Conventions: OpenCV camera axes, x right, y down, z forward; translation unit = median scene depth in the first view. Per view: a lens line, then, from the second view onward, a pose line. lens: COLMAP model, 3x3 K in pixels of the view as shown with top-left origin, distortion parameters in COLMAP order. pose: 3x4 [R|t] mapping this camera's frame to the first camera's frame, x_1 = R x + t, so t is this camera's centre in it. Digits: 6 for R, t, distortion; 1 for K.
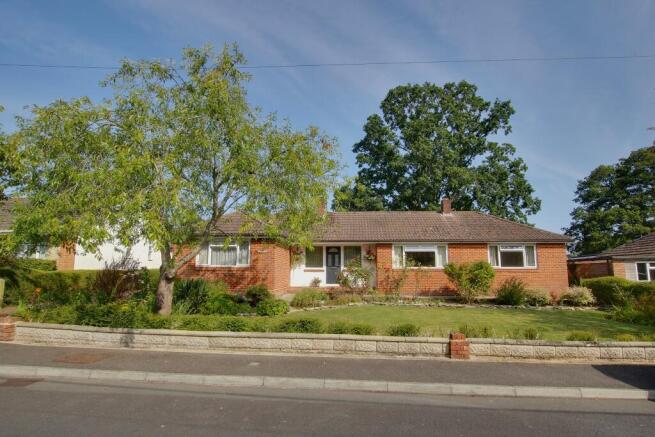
lens RADIAL K [[353.0, 0, 330.2], [0, 353.0, 220.5], [0, 0, 1]] dist [0.004248, 0.000744]
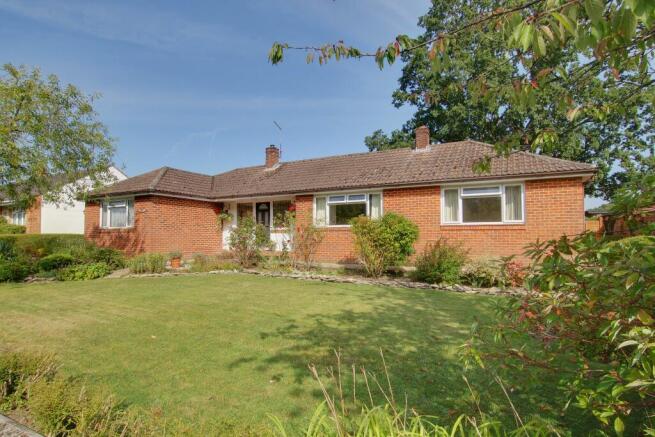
lens RADIAL K [[353.0, 0, 325.5], [0, 353.0, 217.0], [0, 0, 1]] dist [0.004248, 0.000744]
pose [[0.918914, -0.027960, -0.393467, 0.504530], [0.063732, 0.994903, 0.078143, 0.056931], [0.389276, -0.096883, 0.916012, 0.325620]]
